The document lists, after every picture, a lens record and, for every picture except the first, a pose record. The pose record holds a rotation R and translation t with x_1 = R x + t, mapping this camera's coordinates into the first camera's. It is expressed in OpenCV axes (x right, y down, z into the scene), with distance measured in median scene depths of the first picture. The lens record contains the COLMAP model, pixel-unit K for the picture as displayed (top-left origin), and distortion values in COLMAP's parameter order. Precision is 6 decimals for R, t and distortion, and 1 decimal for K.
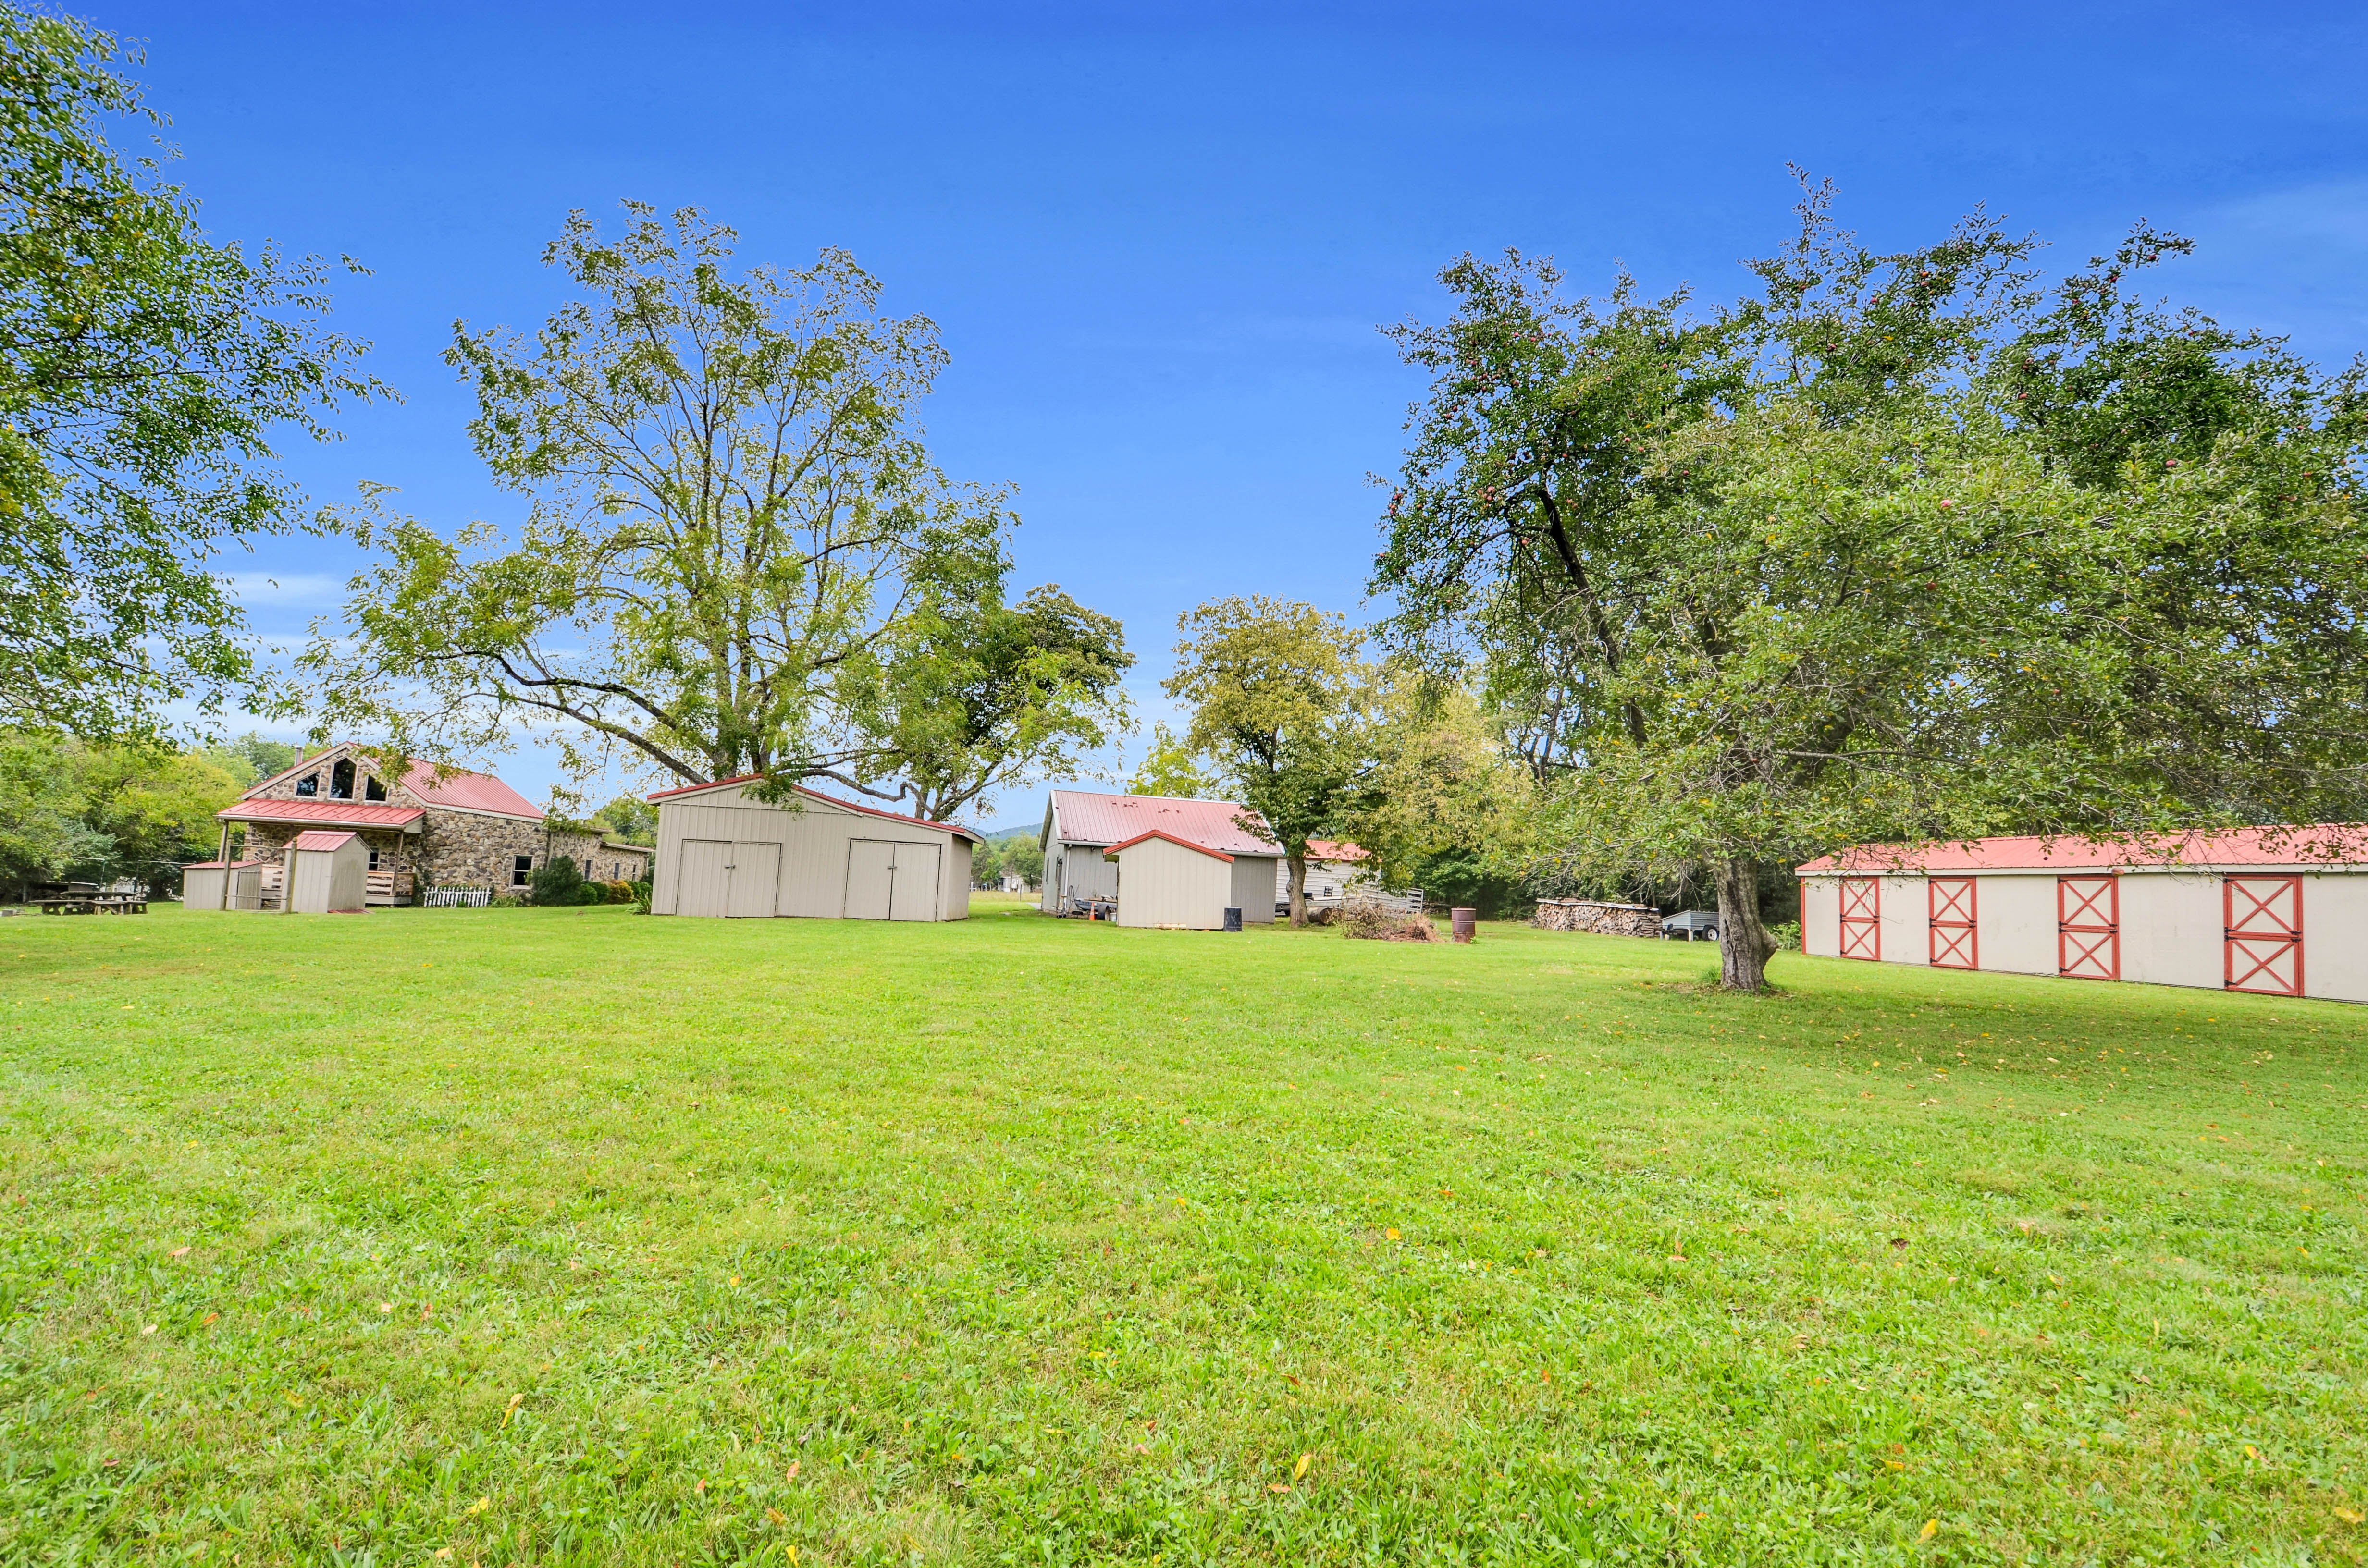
lens RADIAL K [[1032.0, 0, 1188.3], [0, 1032.0, 802.5], [0, 0, 1]] dist [0.016047, -0.021544]
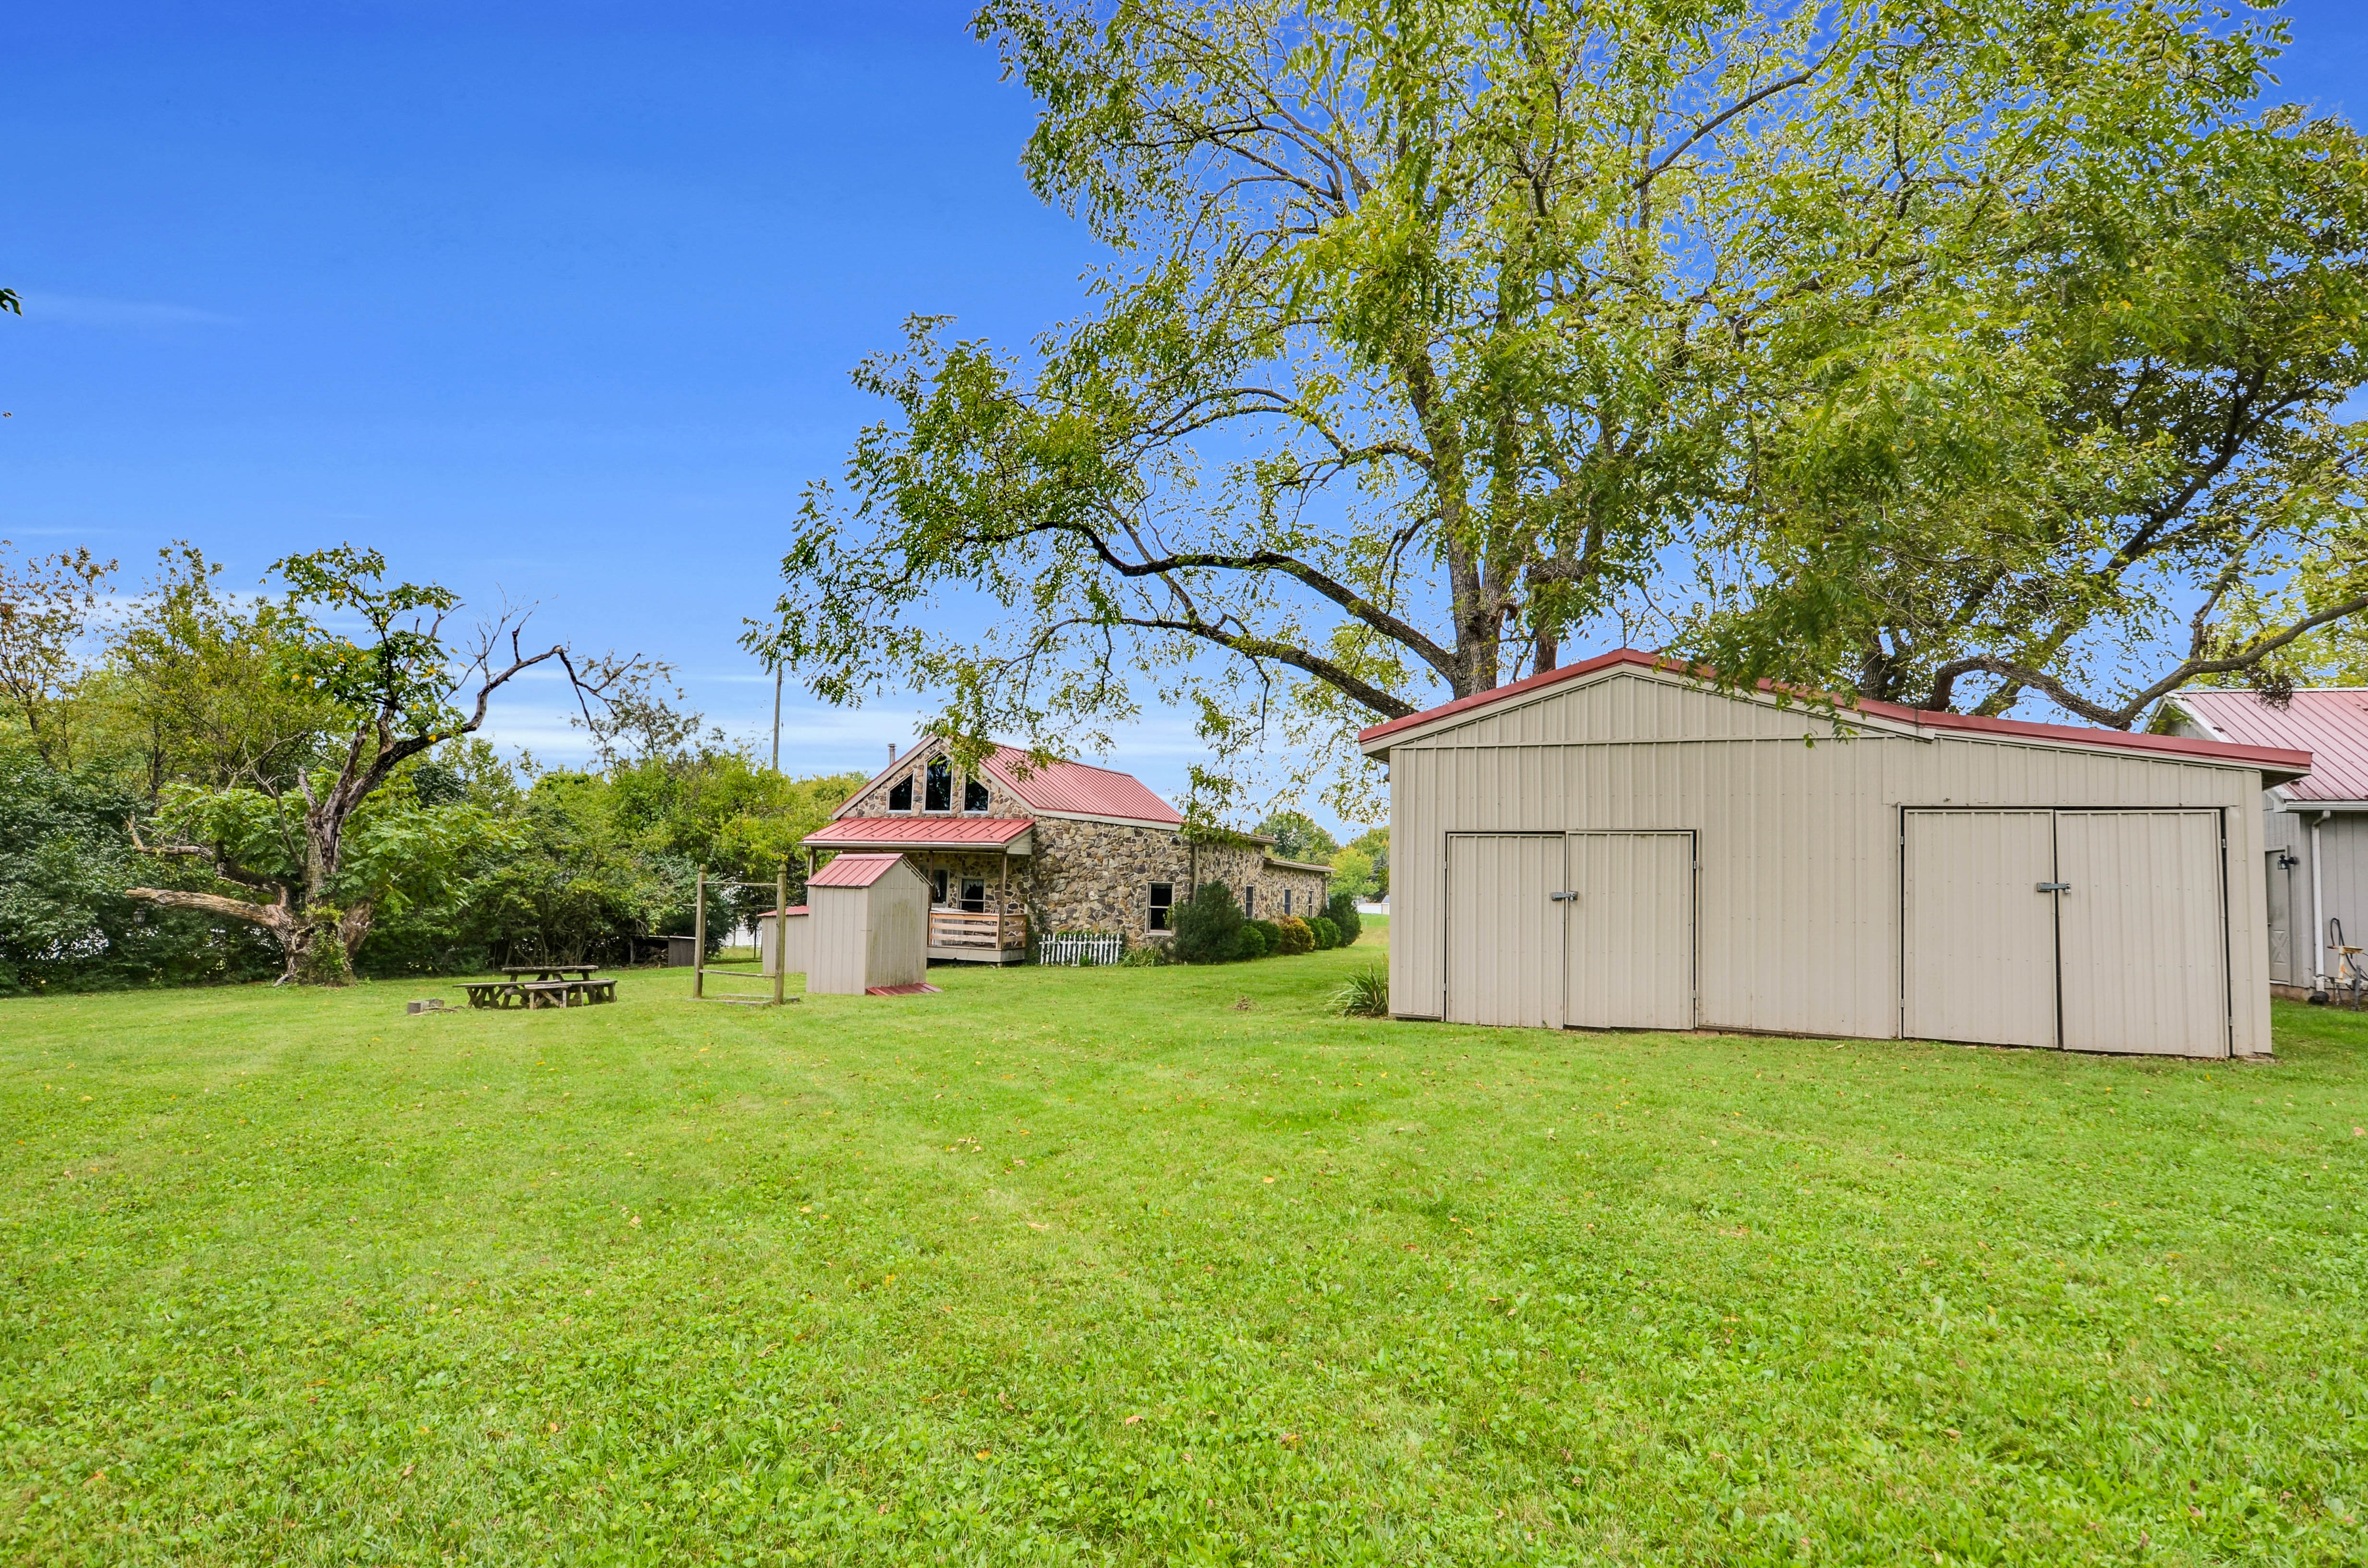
lens RADIAL K [[1032.0, 0, 1188.3], [0, 1032.0, 802.5], [0, 0, 1]] dist [0.016047, -0.021544]
pose [[0.834356, -0.074049, -0.546229, -0.292475], [0.066053, 0.997227, -0.034293, 0.026057], [0.547254, -0.007467, 0.836933, 0.503935]]
